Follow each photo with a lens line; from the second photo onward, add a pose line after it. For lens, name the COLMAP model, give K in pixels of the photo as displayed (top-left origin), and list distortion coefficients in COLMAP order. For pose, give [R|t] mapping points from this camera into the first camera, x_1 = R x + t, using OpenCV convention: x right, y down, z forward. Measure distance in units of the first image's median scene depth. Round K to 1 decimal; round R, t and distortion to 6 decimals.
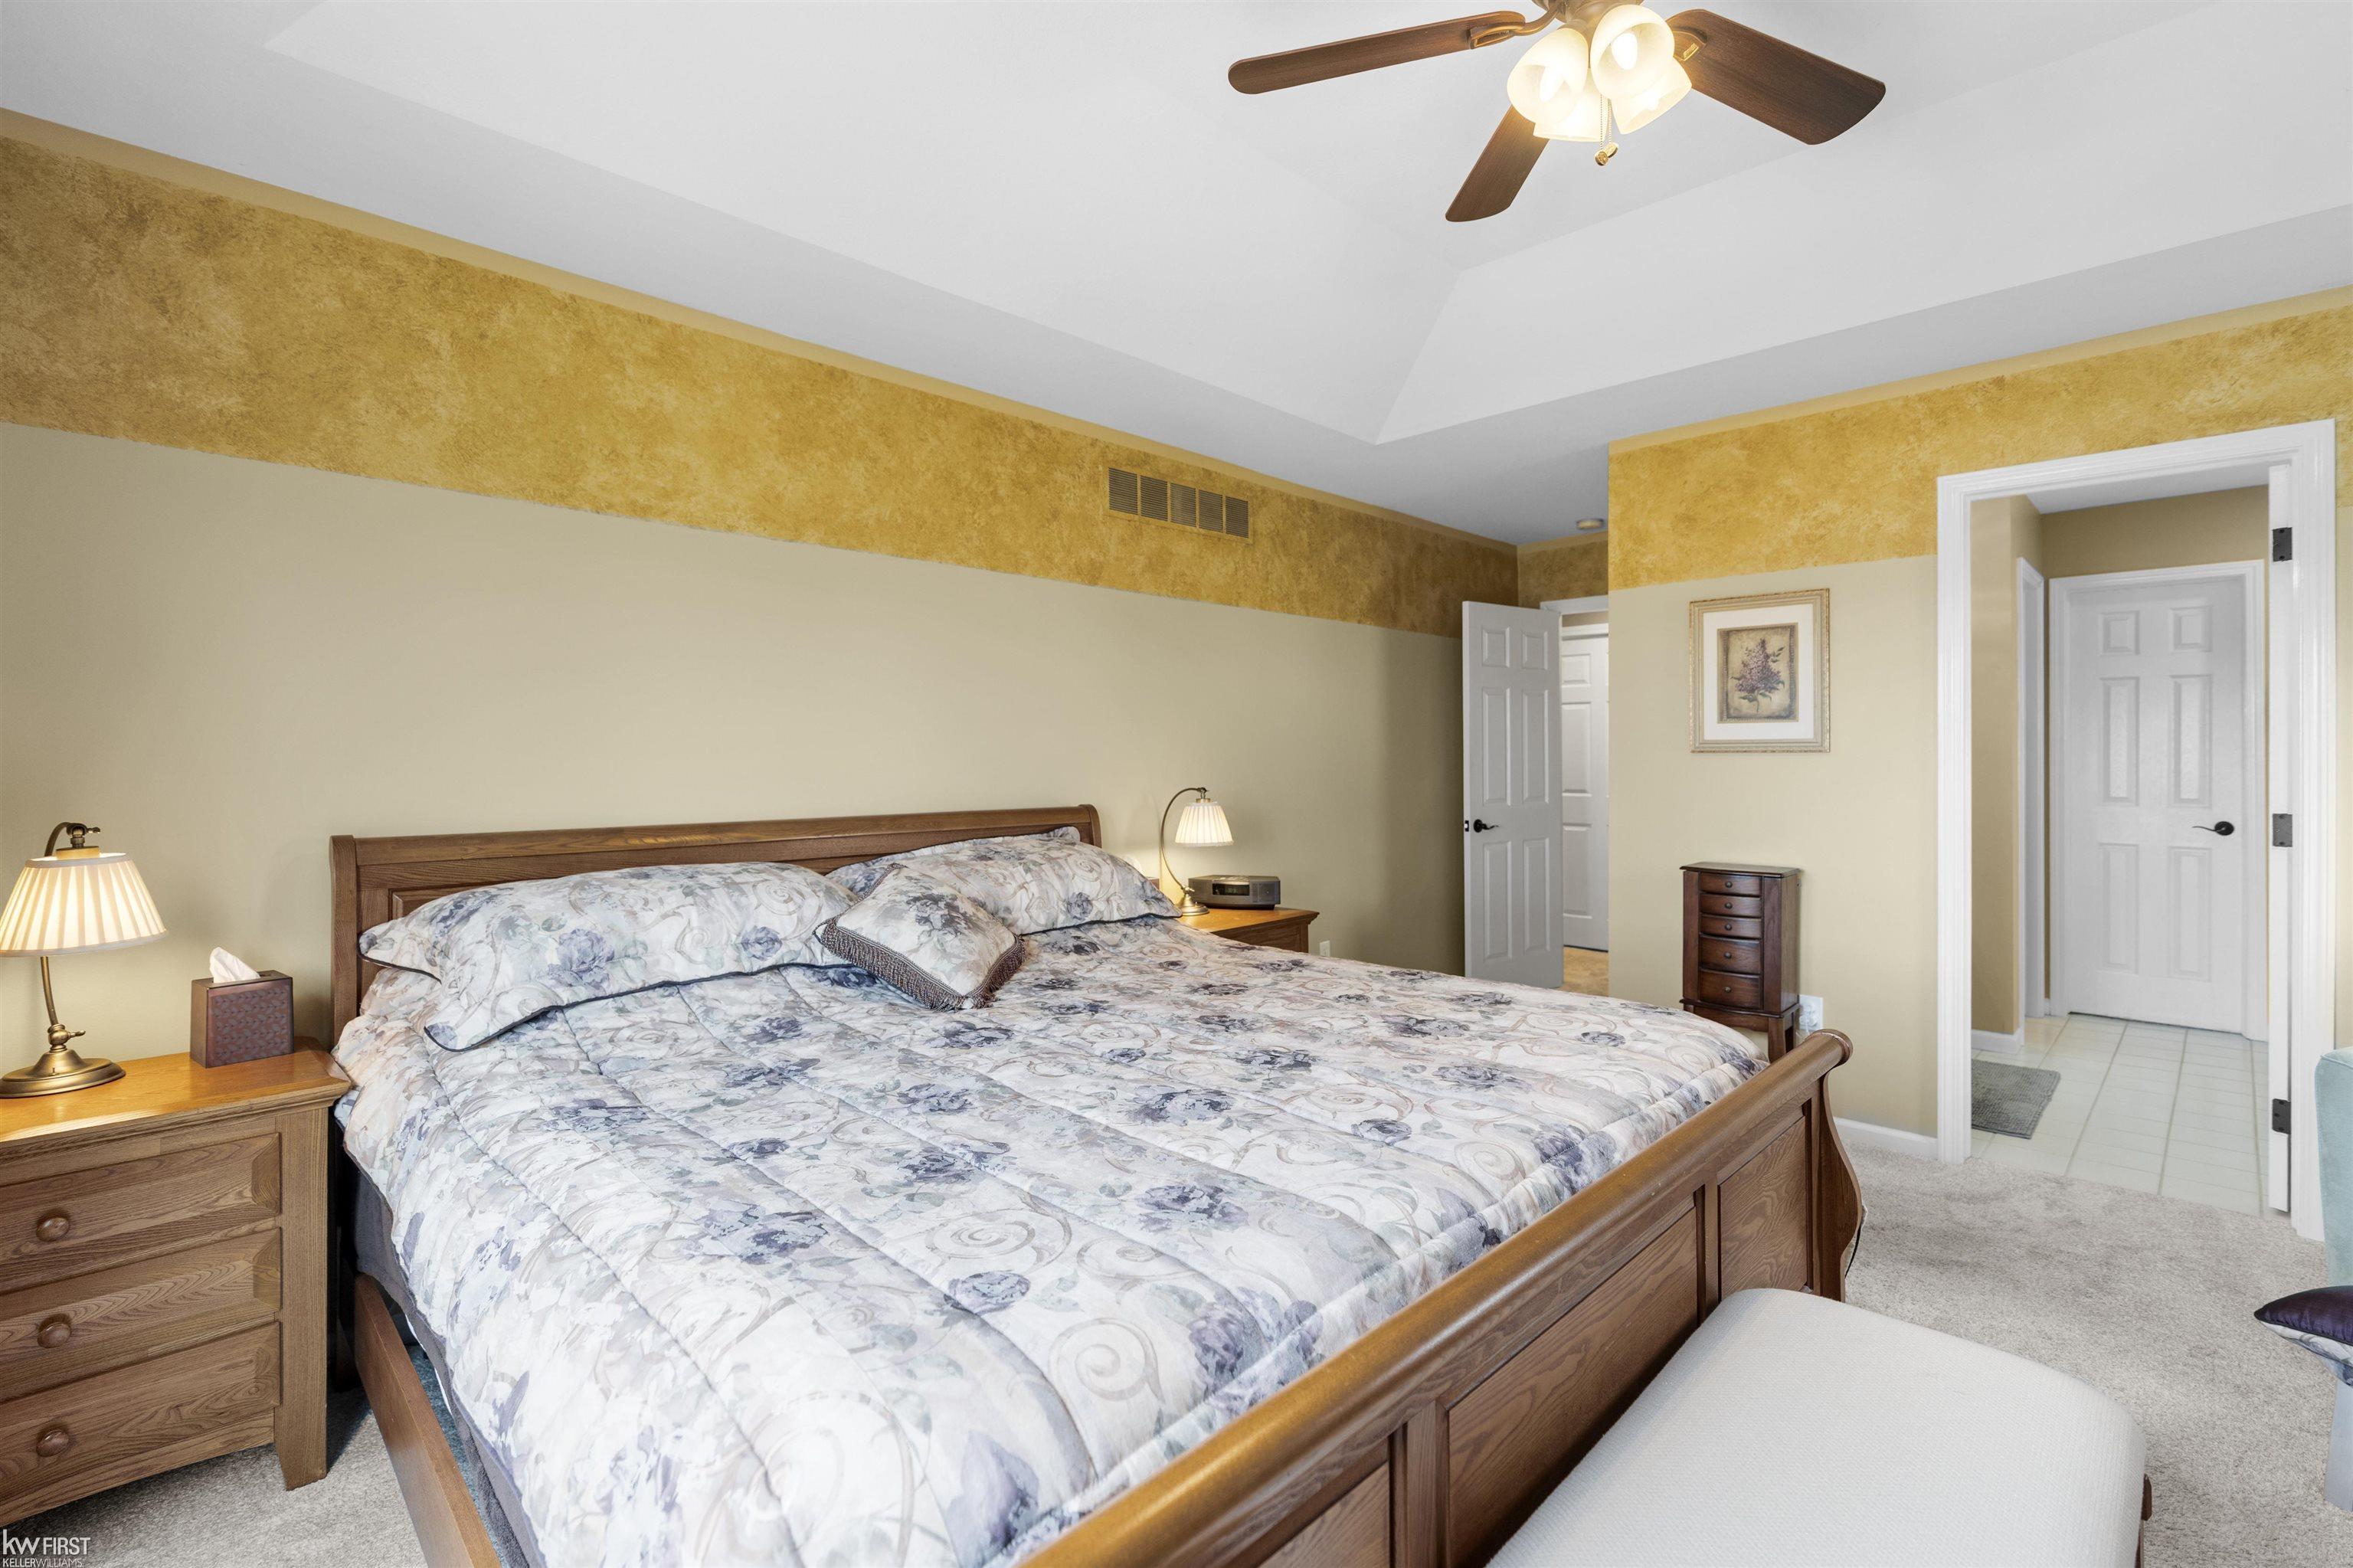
lens RADIAL K [[1042.0, 0, 1183.1], [0, 1042.0, 764.3], [0, 0, 1]] dist [0.000680, 0.000718]
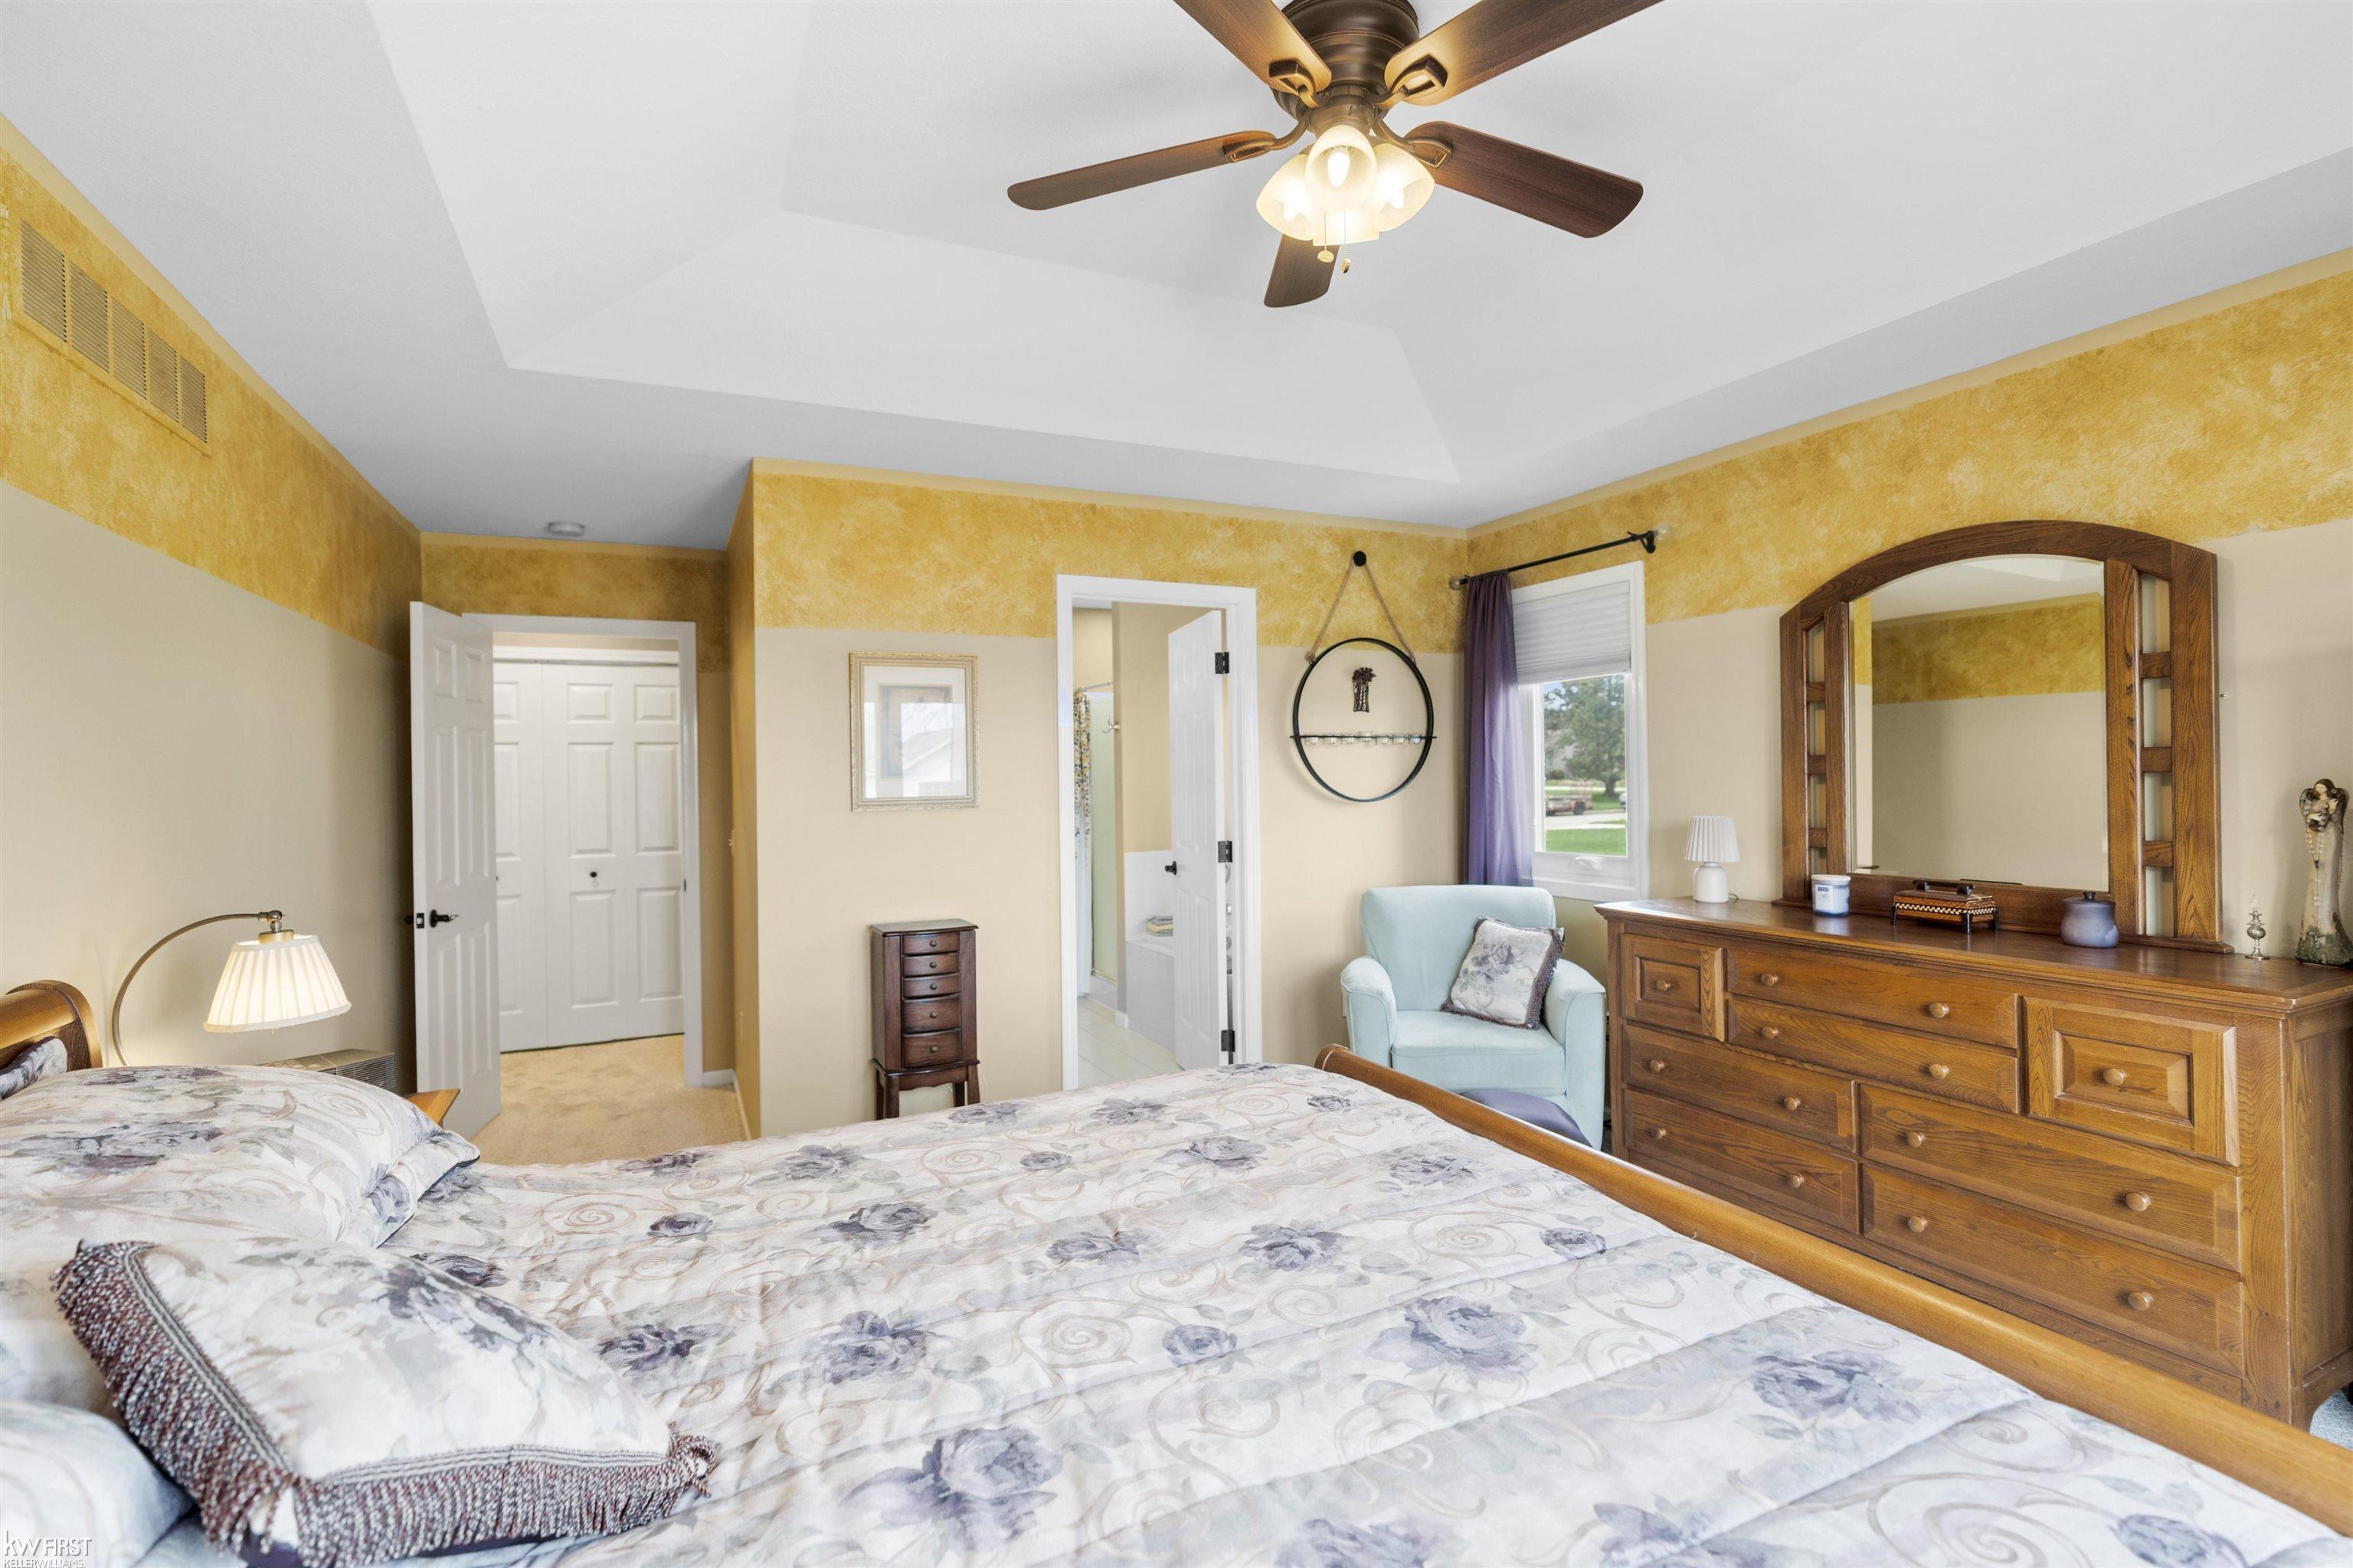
lens RADIAL K [[1083.3, 0, 1176.5], [0, 1083.3, 784.0], [0, 0, 1]] dist [-0.006281, 0.000879]
pose [[0.353789, -0.011750, 0.935252, -0.393059], [0.027155, 0.999629, 0.002287, -0.036410], [-0.934931, 0.024588, 0.353976, 0.450478]]
